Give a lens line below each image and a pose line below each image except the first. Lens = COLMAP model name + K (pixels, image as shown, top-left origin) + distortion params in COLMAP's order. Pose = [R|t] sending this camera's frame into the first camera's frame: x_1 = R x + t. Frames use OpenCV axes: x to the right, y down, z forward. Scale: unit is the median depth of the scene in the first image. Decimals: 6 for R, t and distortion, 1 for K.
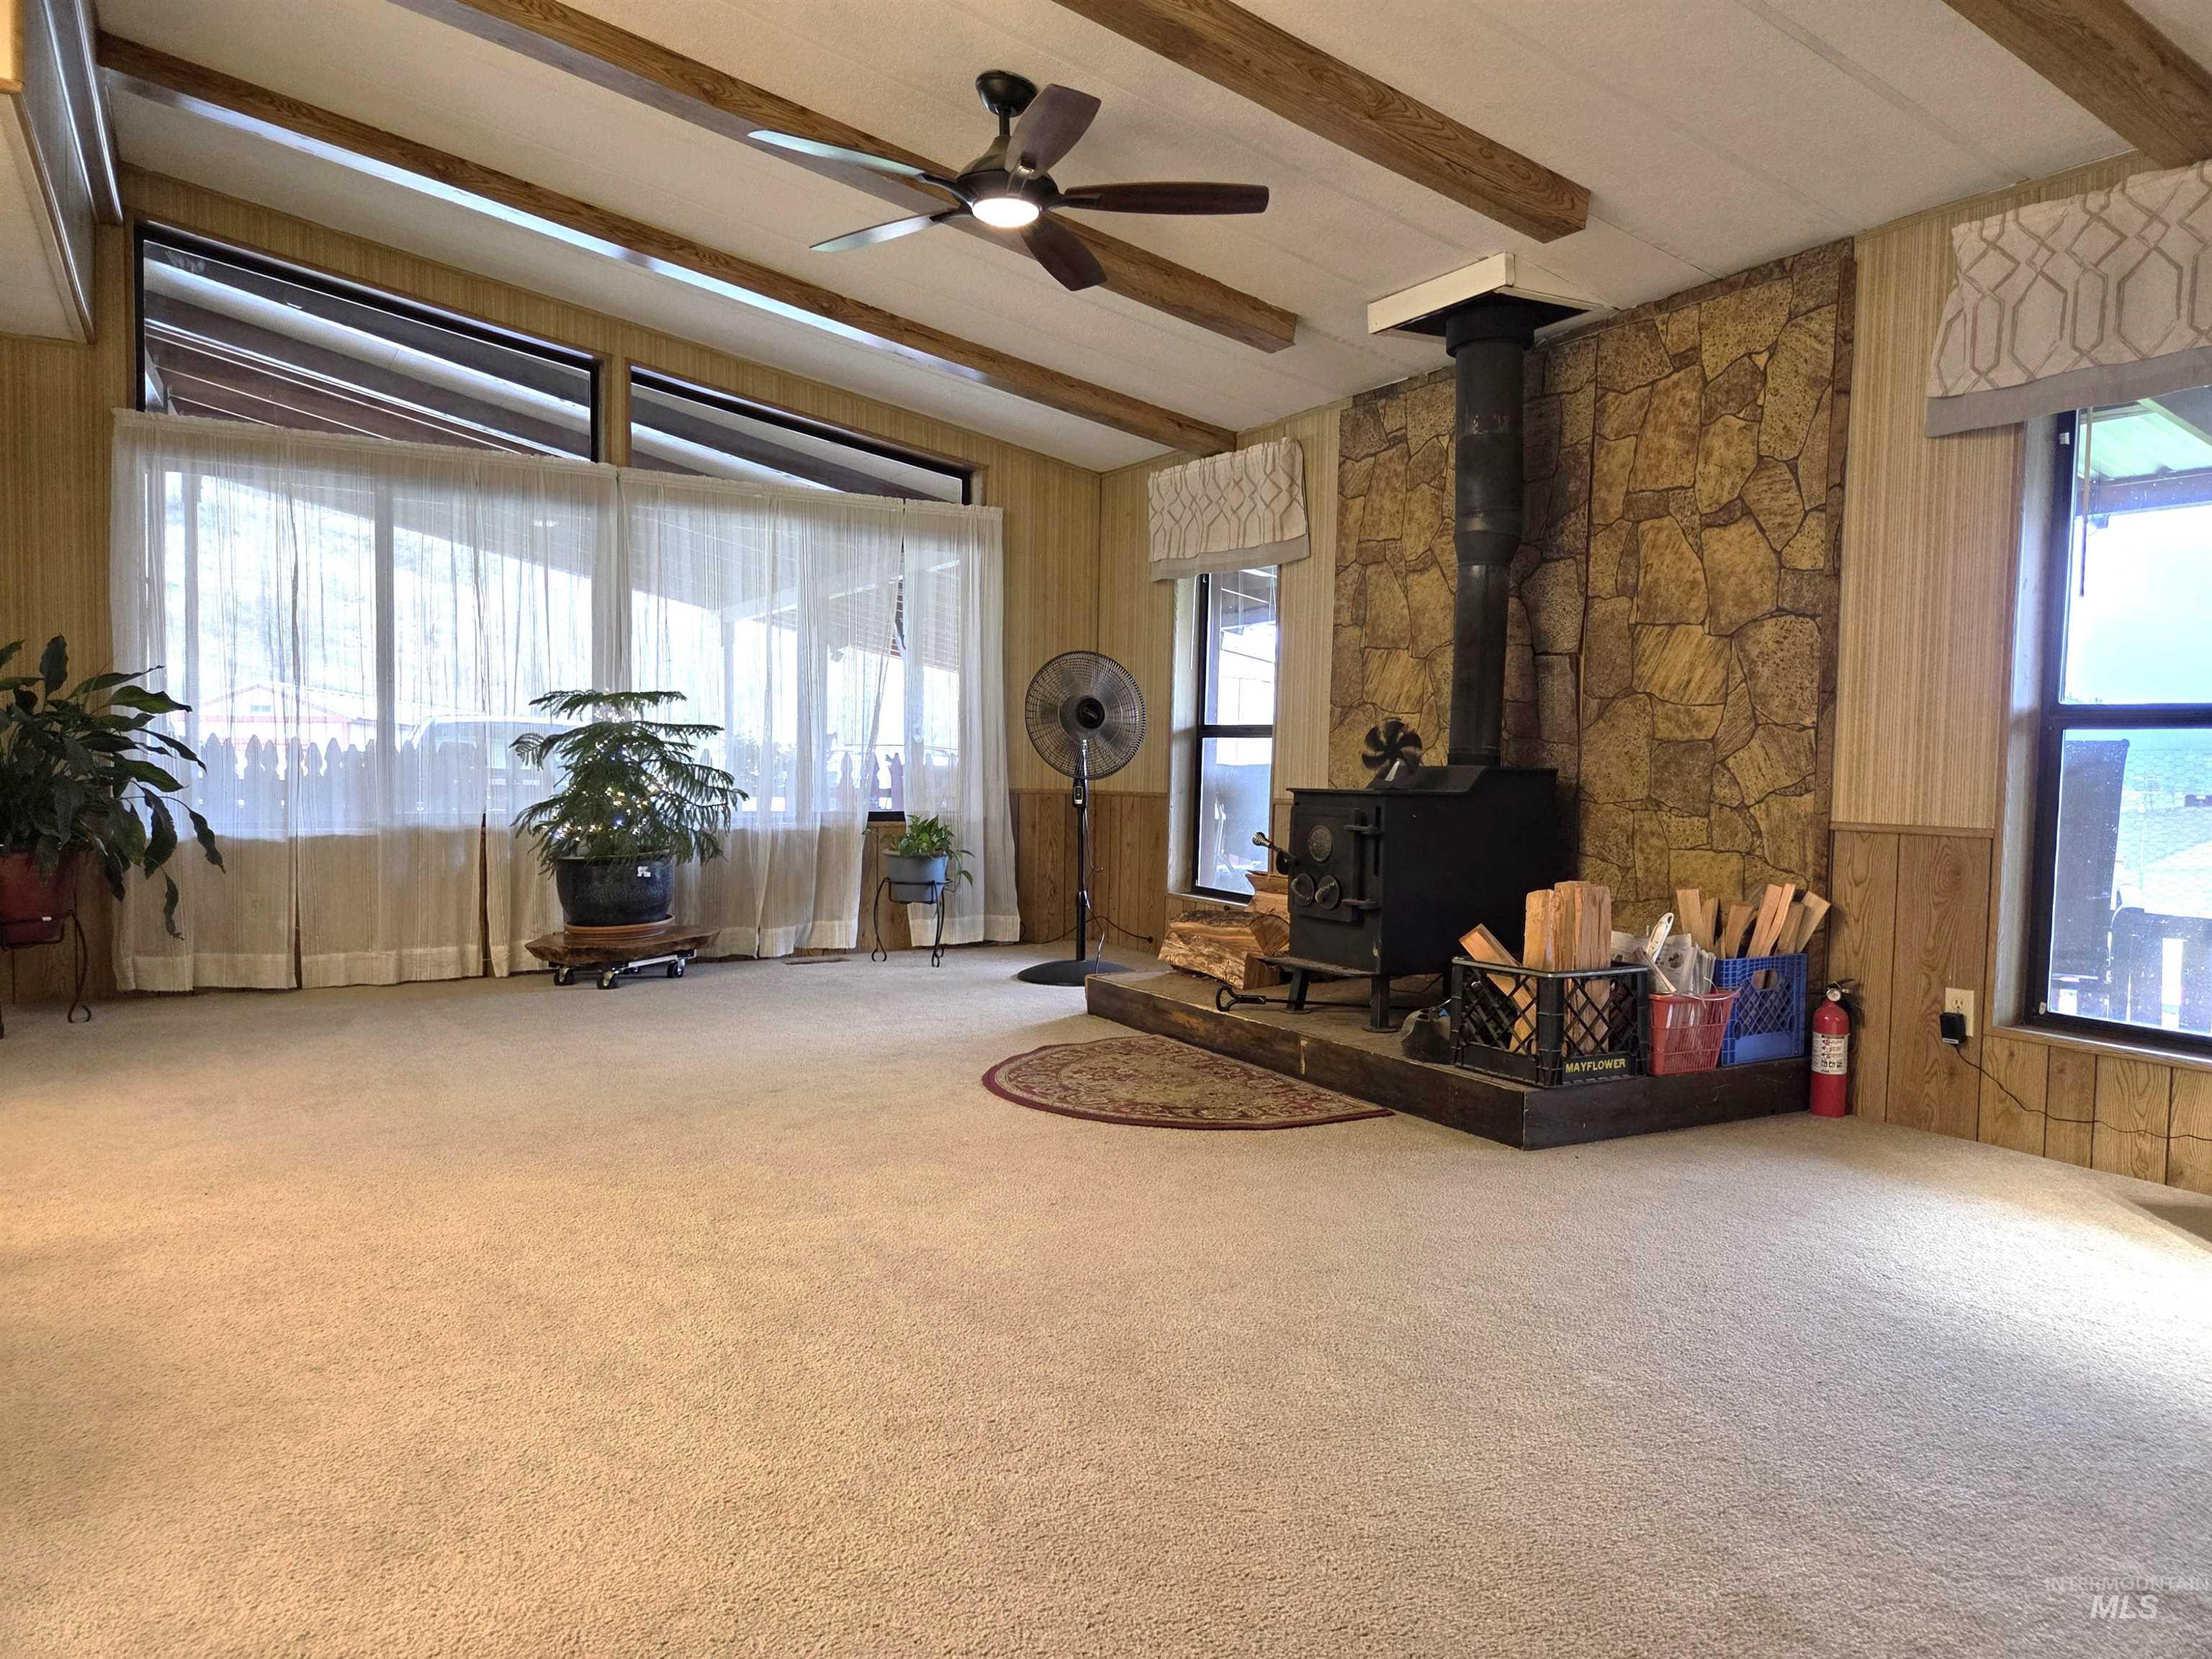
lens RADIAL K [[1483.8, 0, 1086.2], [0, 1483.8, 828.8], [0, 0, 1]] dist [0.055837, -0.050893]
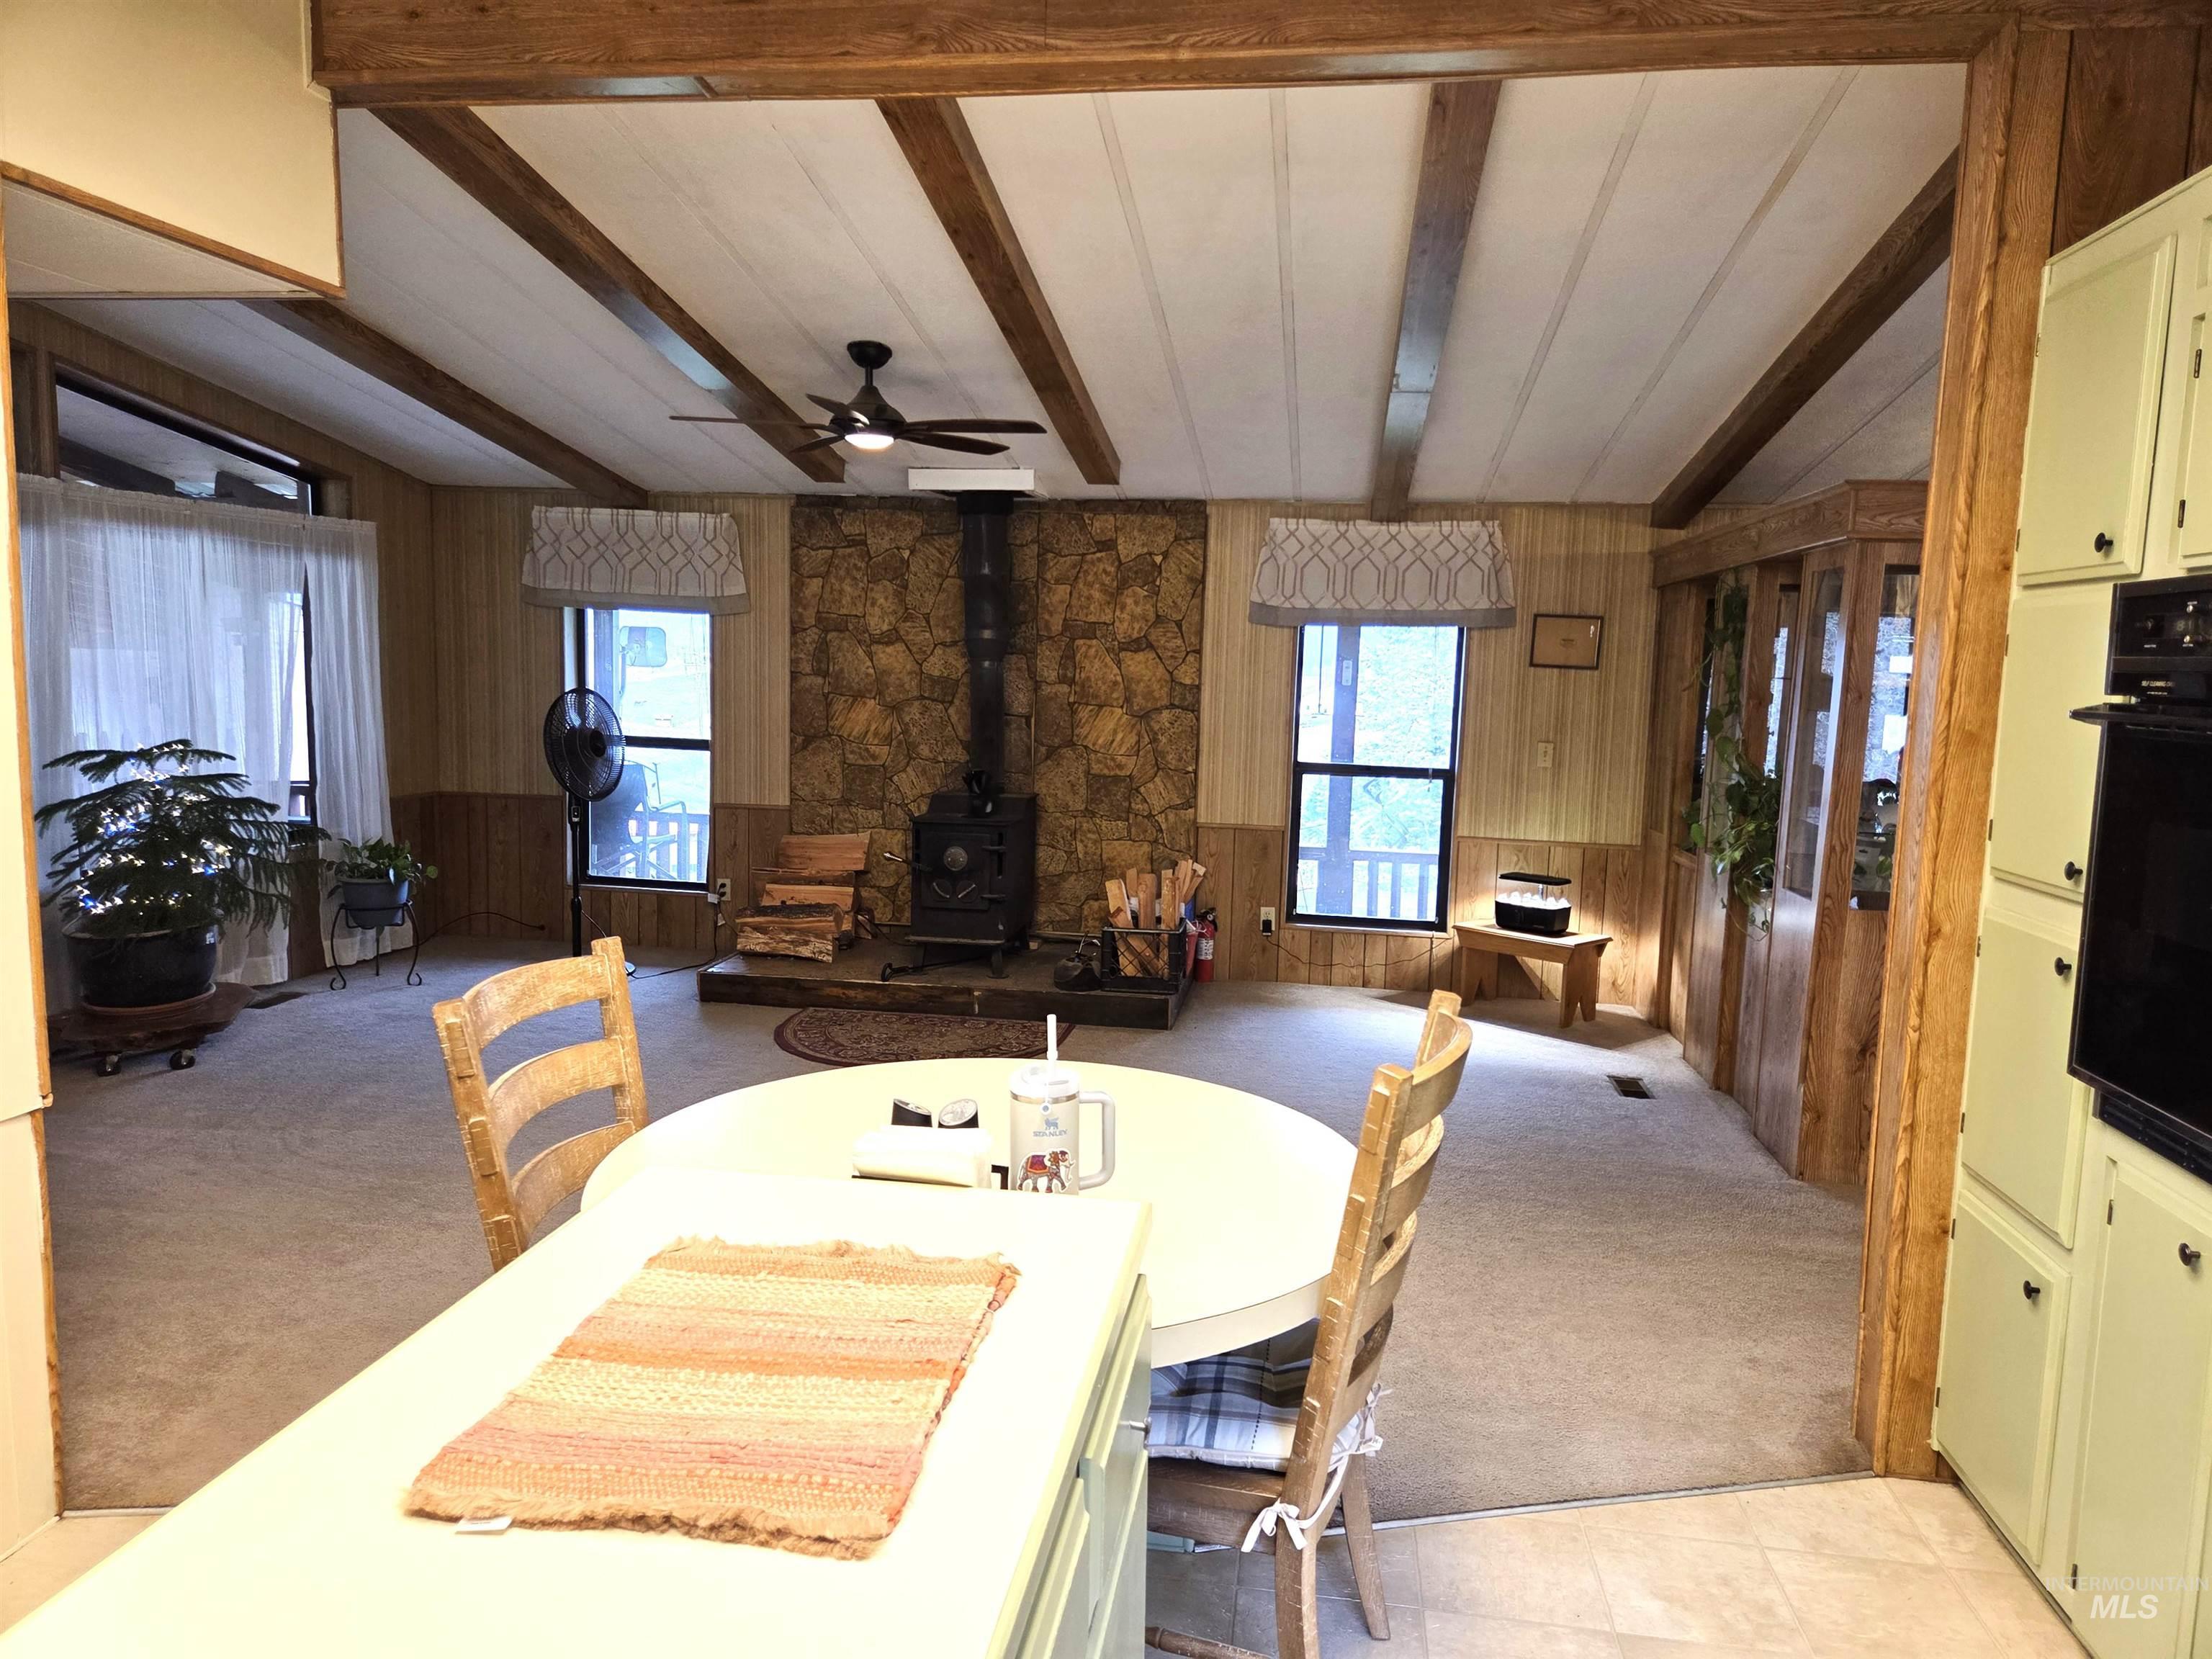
lens RADIAL K [[1483.8, 0, 1111.0], [0, 1483.8, 840.0], [0, 0, 1]] dist [0.055837, -0.050893]
pose [[0.632522, -0.096796, 0.768470, -0.875022], [0.020879, 0.993931, 0.108010, -0.165009], [-0.774261, -0.052274, 0.630704, -0.053779]]
